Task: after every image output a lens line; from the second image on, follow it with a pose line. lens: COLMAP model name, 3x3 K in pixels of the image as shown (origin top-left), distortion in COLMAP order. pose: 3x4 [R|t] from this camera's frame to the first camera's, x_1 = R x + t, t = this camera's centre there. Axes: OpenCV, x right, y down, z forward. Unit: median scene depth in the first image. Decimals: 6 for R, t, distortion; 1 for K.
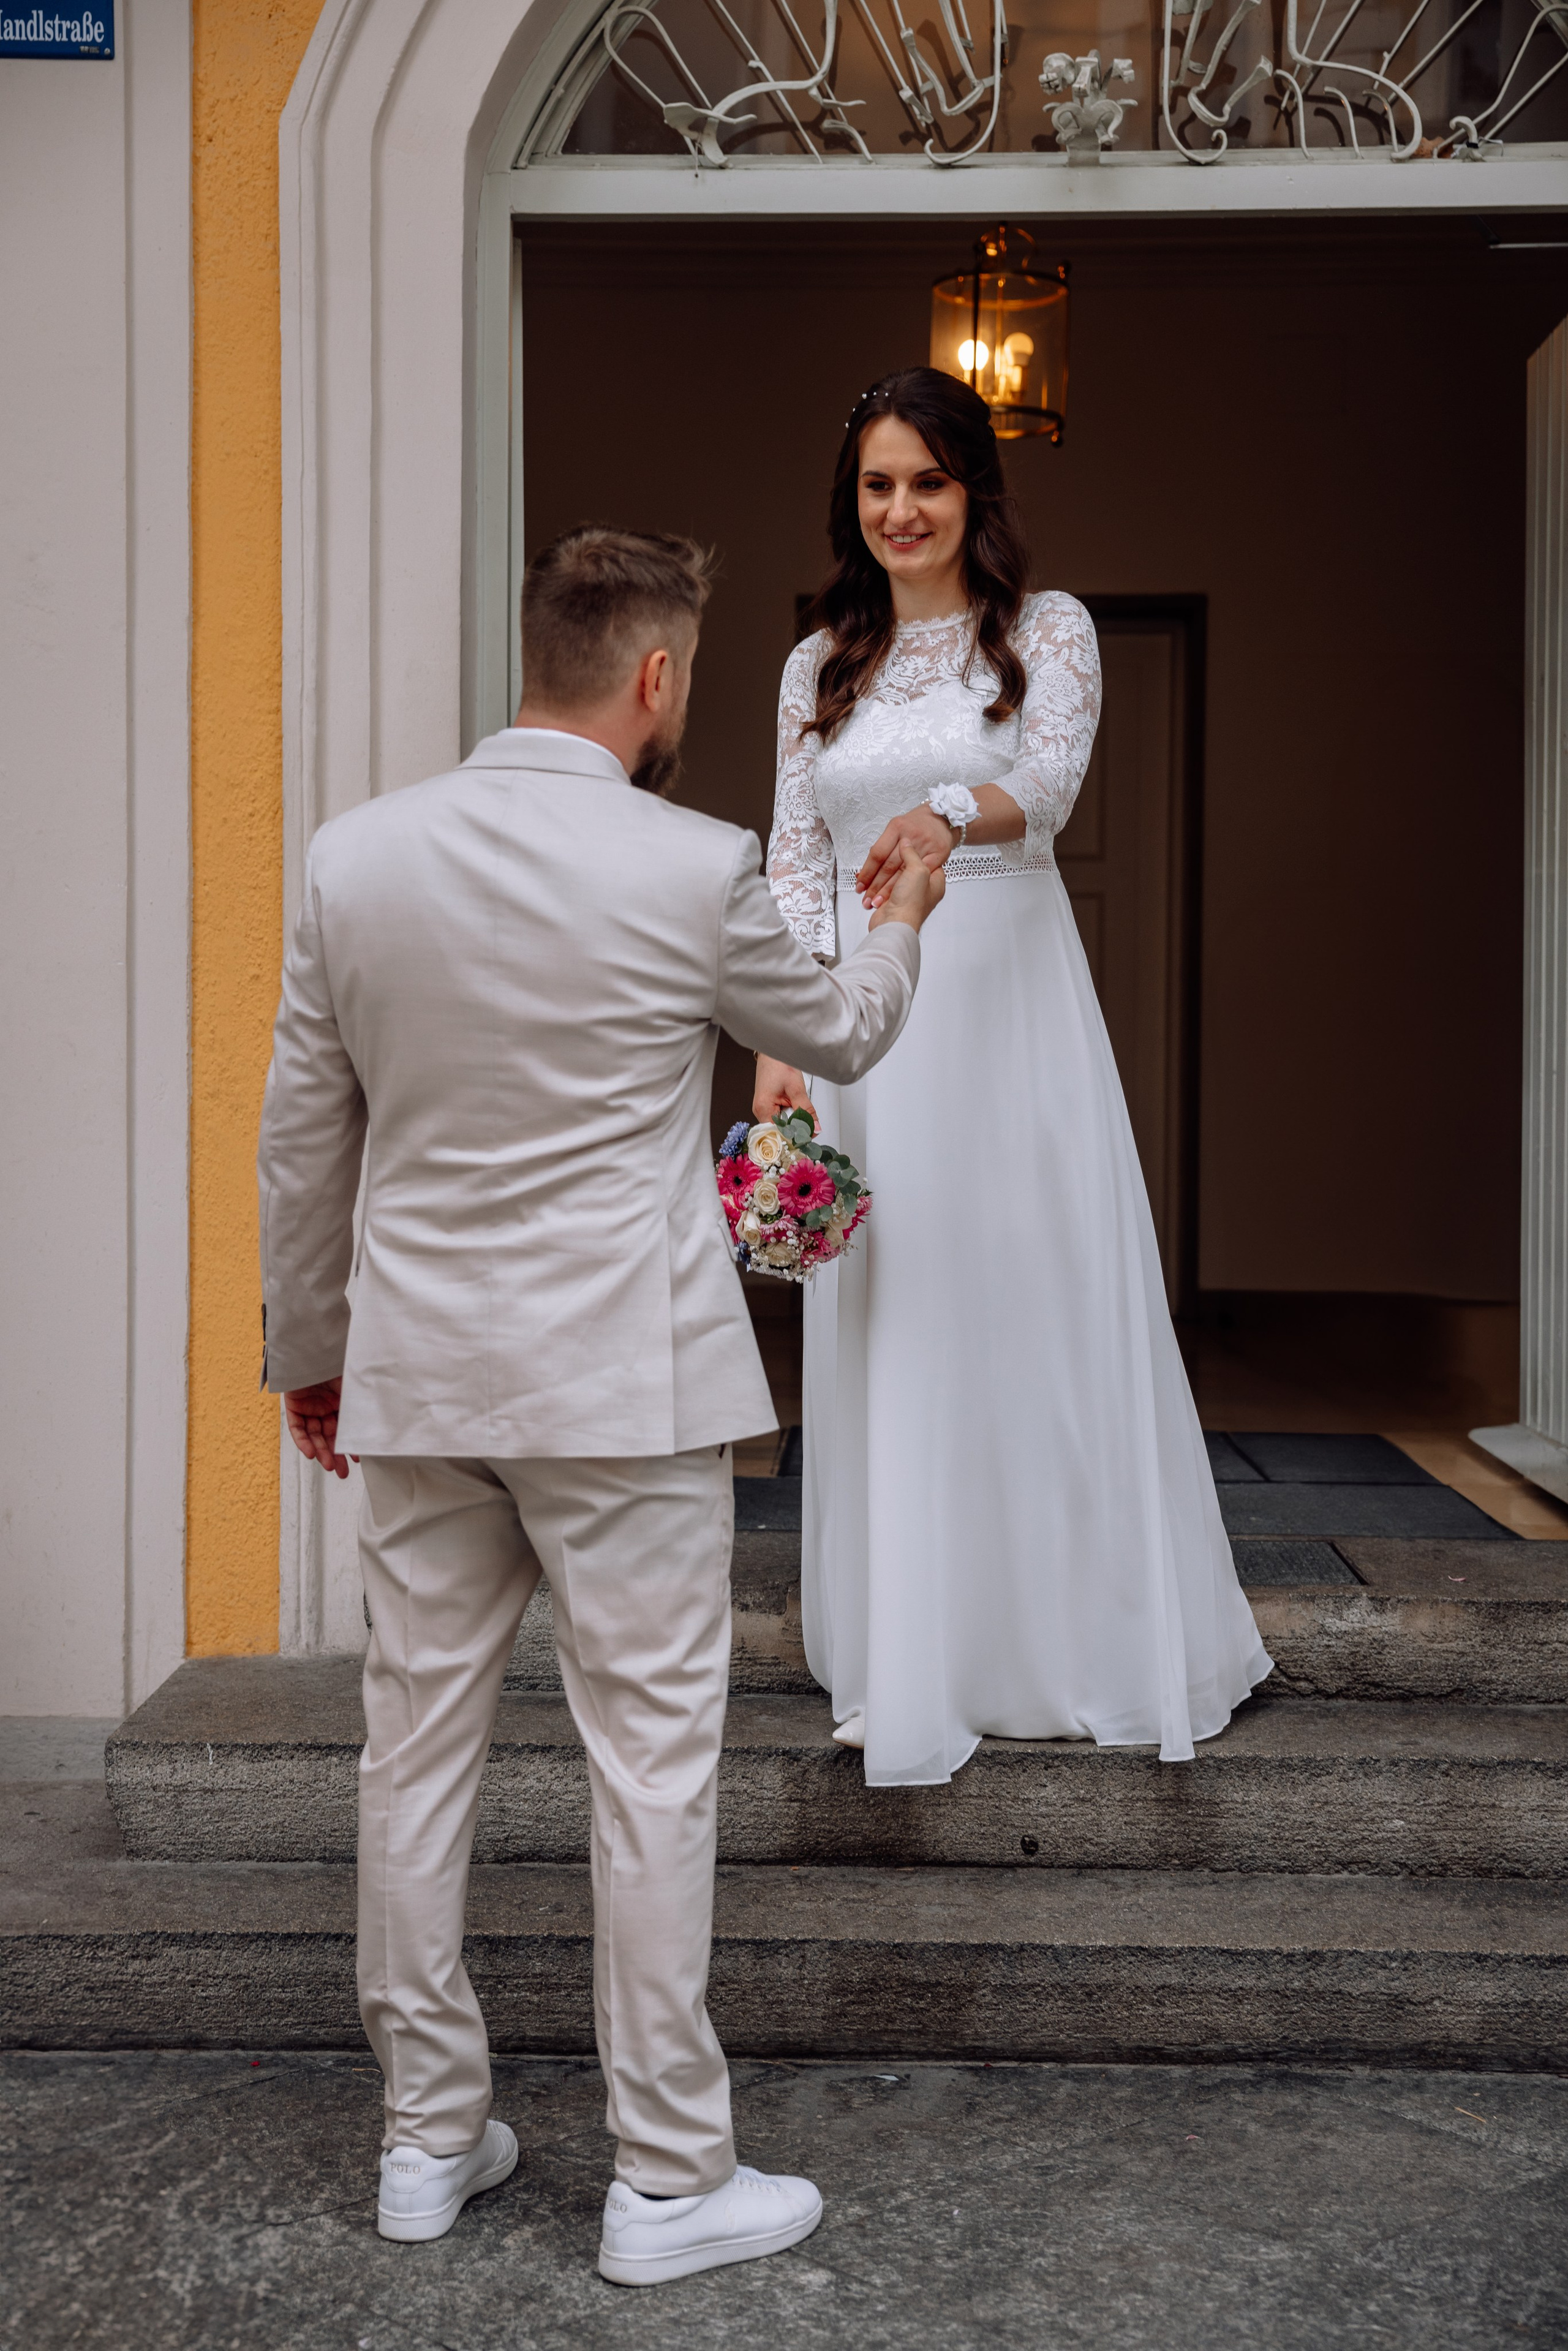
lens RADIAL K [[3268.8, 0, 781.9], [0, 3268.8, 1187.0], [0, 0, 1]] dist [0.127080, -0.011307]
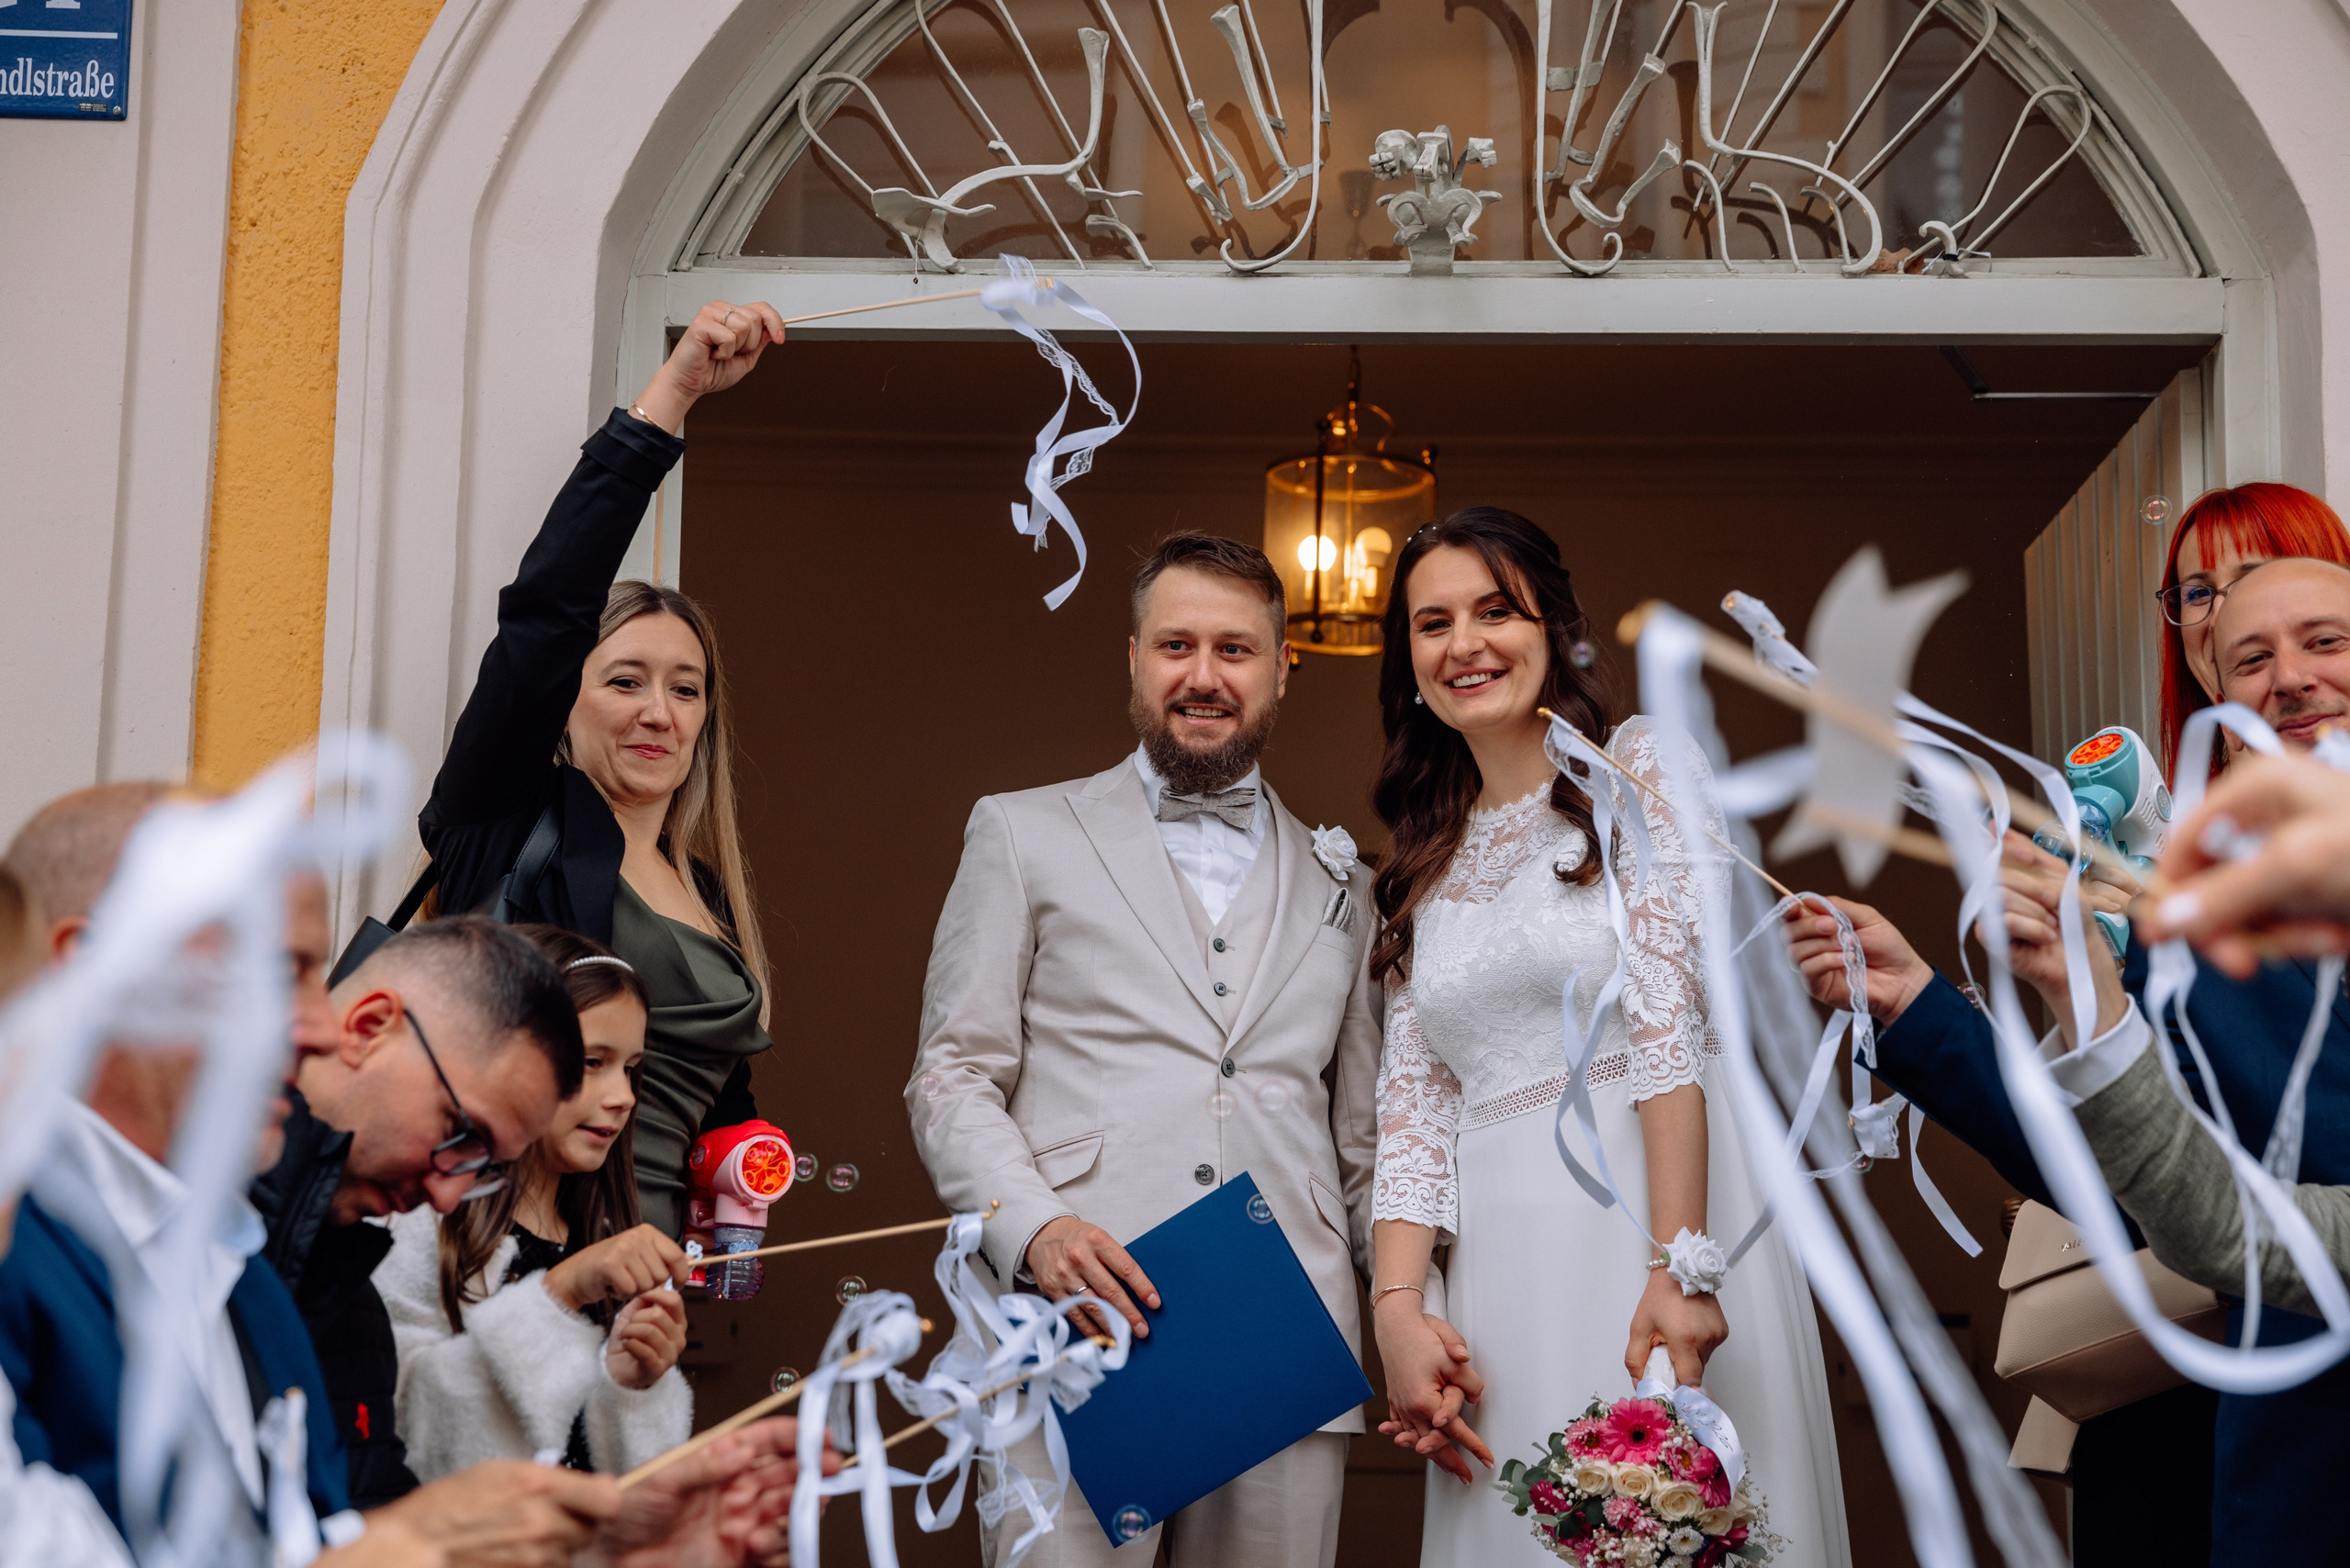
lens RADIAL K [[3701.8, 0, 1175.0], [0, 3701.8, 784.0], [0, 0, 1]] dist [0.178423, -0.048088]
pose [[0.999940, 0.010111, 0.004154, 0.031174], [-0.009067, 0.979478, -0.201348, -0.025956], [-0.006104, 0.201298, 0.979511, 0.202654]]
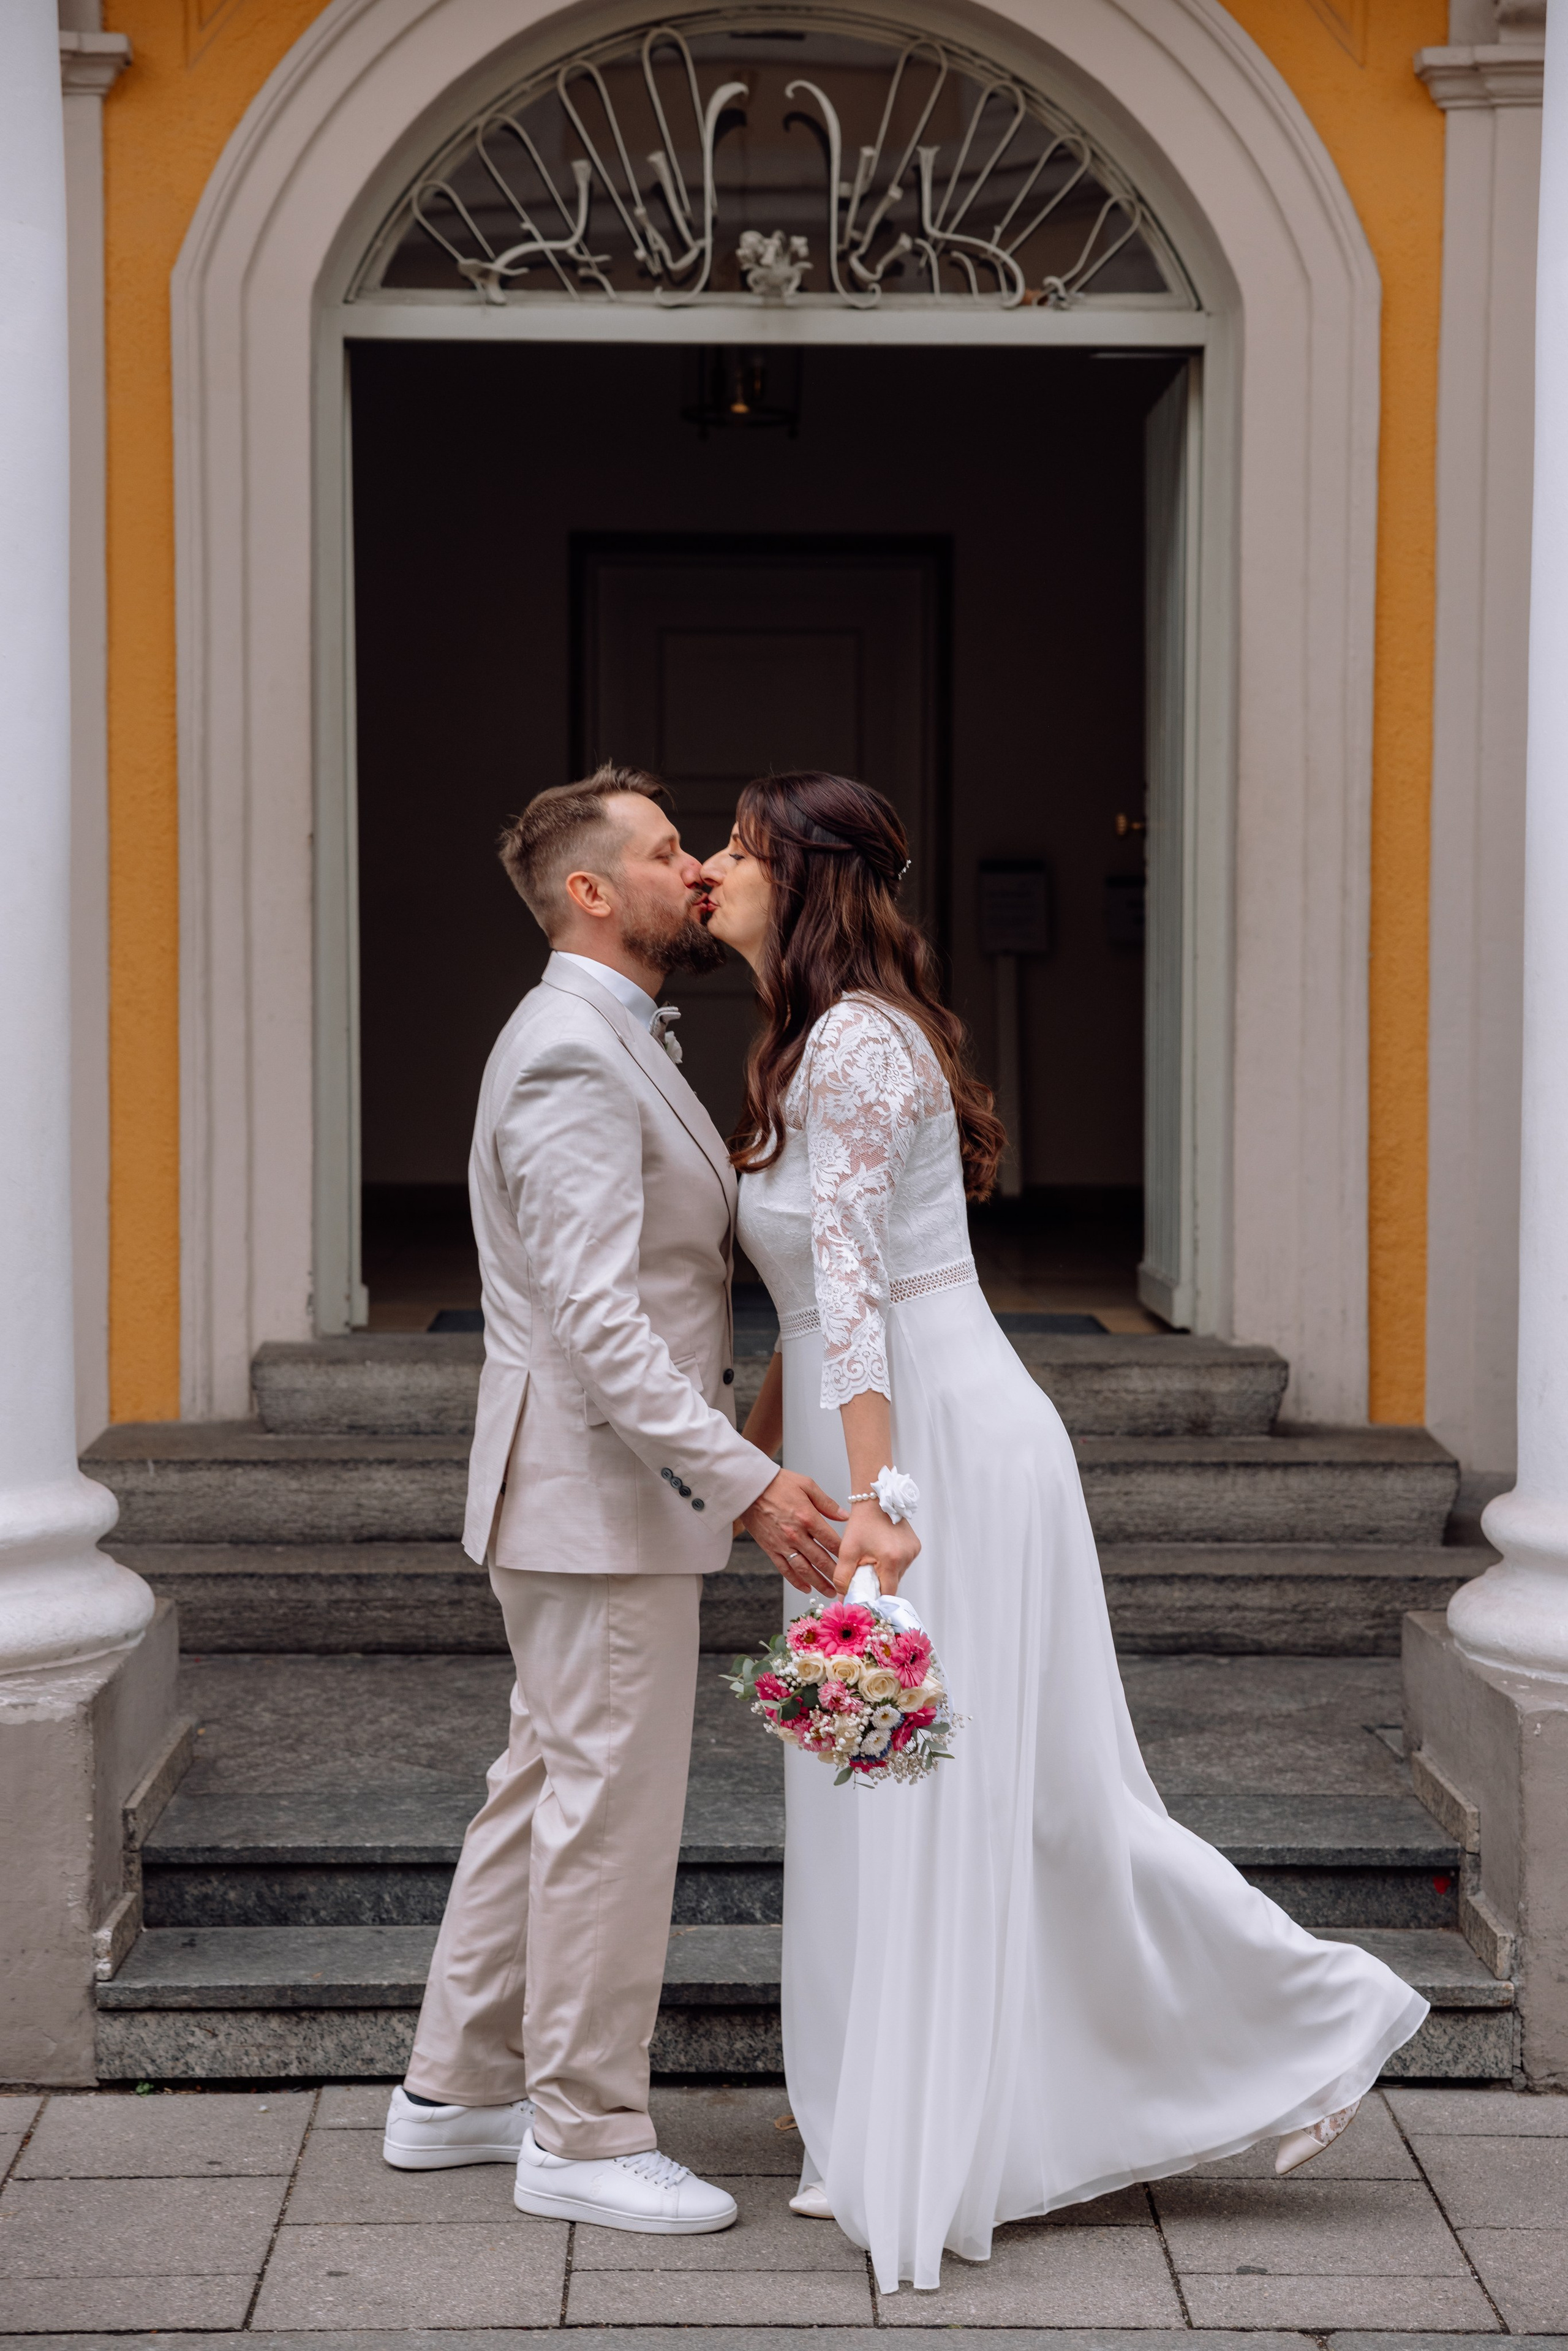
lens RADIAL K [[4207.4, 0, 794.1], [0, 4207.4, 1181.0], [0, 0, 1]] dist [0.276185, -0.367456]
pose [[0.998462, -0.004369, 0.055275, 0.002533], [0.003607, 0.999897, 0.013889, 0.021218], [-0.055330, -0.013669, 0.998375, -0.738454]]
